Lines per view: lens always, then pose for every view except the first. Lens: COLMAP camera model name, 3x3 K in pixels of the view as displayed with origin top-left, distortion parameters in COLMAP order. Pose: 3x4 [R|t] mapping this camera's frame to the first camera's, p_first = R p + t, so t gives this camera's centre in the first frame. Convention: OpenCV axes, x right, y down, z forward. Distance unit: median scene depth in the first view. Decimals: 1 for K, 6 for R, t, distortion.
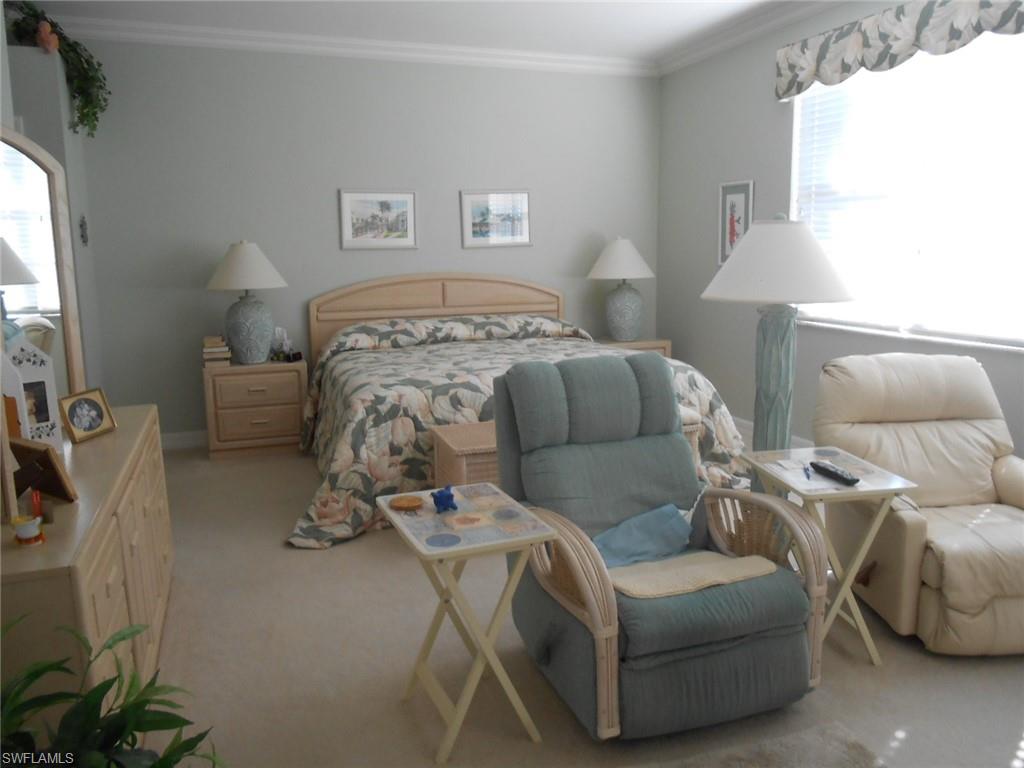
lens RADIAL K [[787.8, 0, 509.8], [0, 787.8, 384.7], [0, 0, 1]] dist [0.008962, 0.005048]
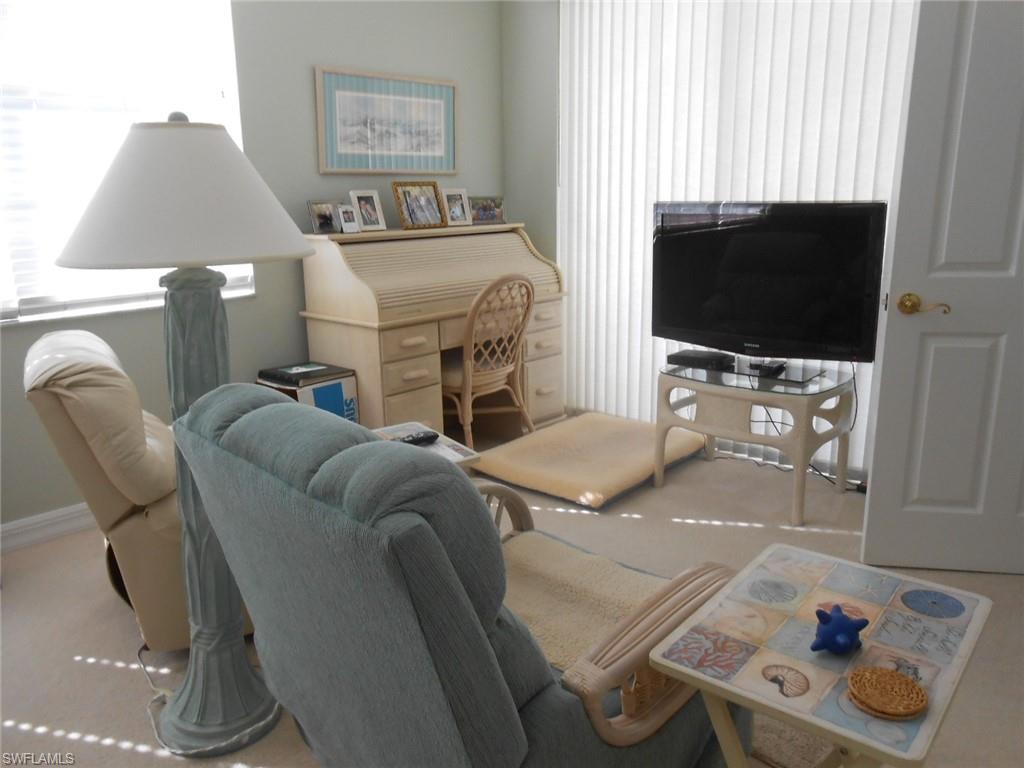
lens RADIAL K [[787.8, 0, 508.1], [0, 787.8, 380.5], [0, 0, 1]] dist [0.008962, 0.005048]
pose [[-0.478419, -0.174838, 0.860550, -0.409637], [0.161720, 0.945674, 0.282040, -0.199942], [-0.863112, 0.274102, -0.424154, 1.398193]]
